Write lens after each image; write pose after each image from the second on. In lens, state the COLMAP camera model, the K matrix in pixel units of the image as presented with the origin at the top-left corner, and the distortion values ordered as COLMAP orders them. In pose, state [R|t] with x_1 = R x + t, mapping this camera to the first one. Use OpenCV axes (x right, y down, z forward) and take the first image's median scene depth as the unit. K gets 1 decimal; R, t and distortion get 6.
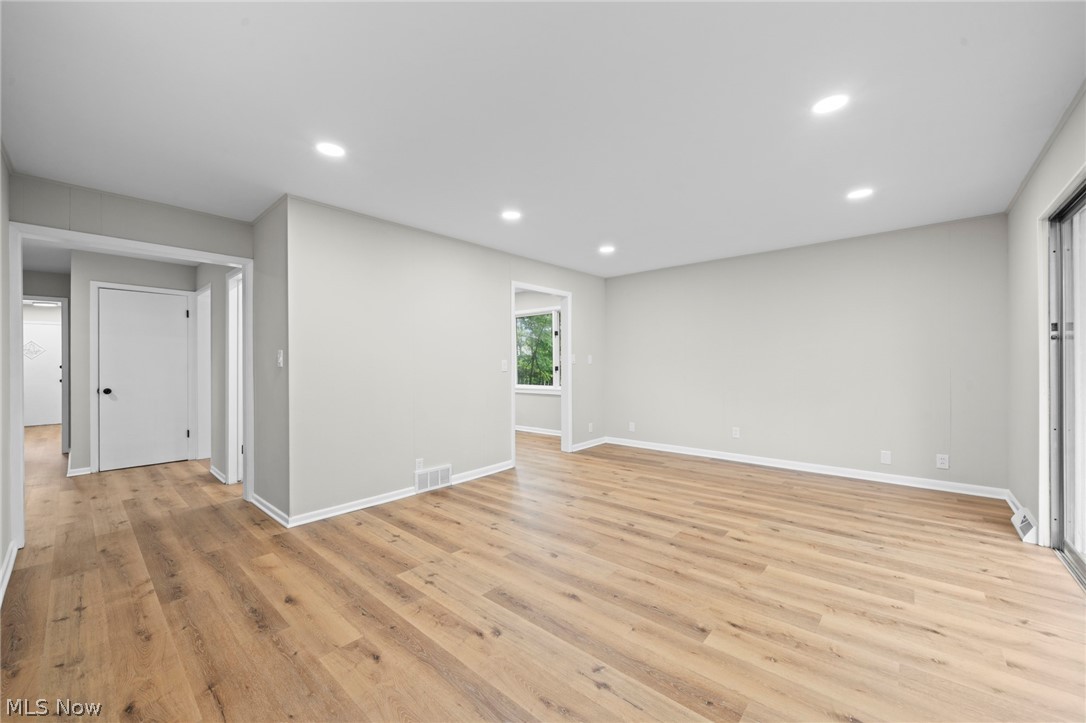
lens RADIAL K [[417.5, 0, 539.4], [0, 417.5, 361.1], [0, 0, 1]] dist [-0.003471, 0.000004]
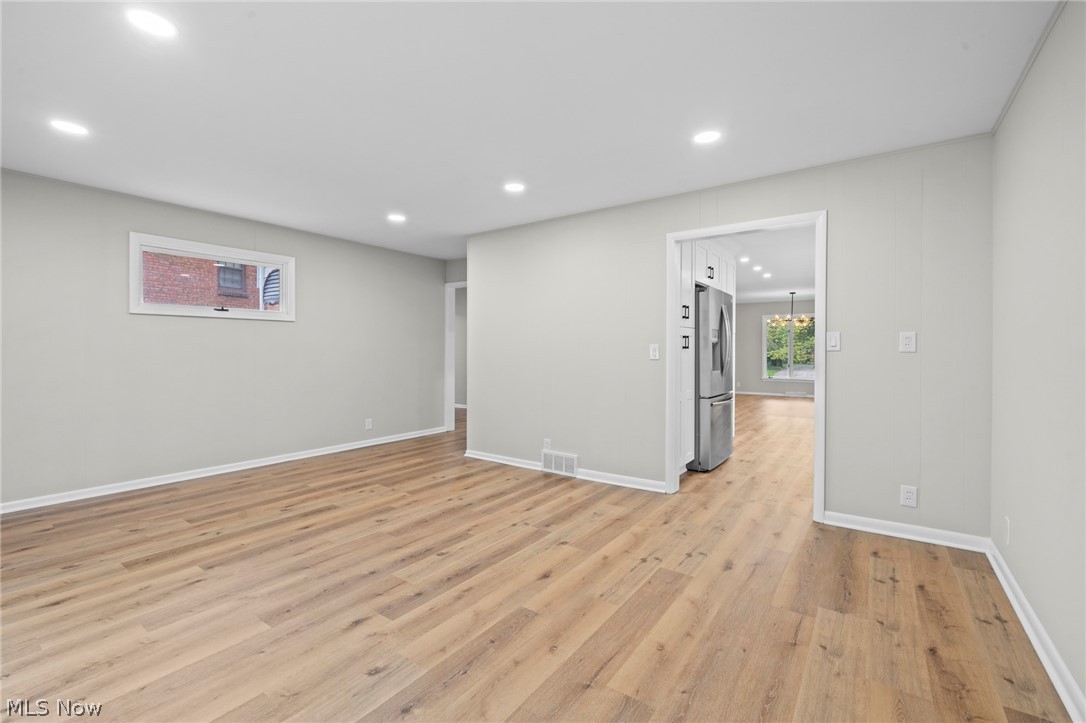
lens RADIAL K [[464.4, 0, 541.0], [0, 464.4, 355.1], [0, 0, 1]] dist [0.001823, -0.000560]
pose [[0.108878, 0.018759, -0.993878, 1.176739], [0.001056, 0.999819, 0.018987, 0.001002], [0.994055, -0.003116, 0.108838, 1.164647]]
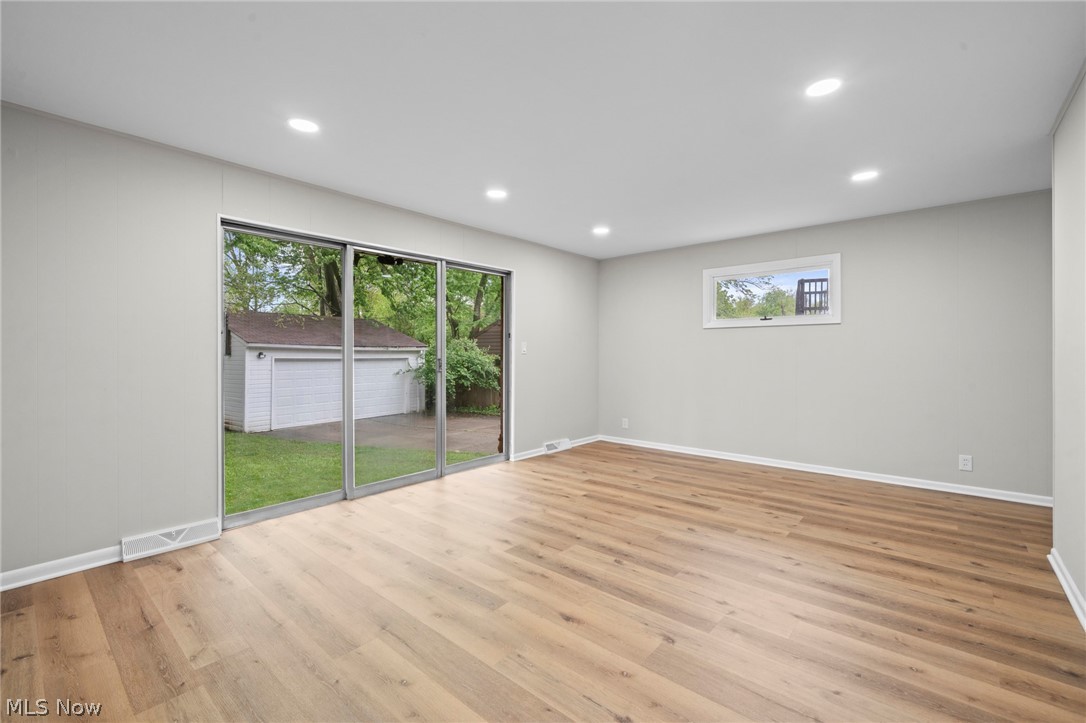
lens RADIAL K [[464.4, 0, 543.2], [0, 464.4, 360.3], [0, 0, 1]] dist [0.001823, -0.000560]
pose [[-0.999732, 0.008939, -0.021356, 0.398749], [0.008776, 0.999932, 0.007724, 0.011182], [0.021423, 0.007535, -0.999742, 1.980242]]
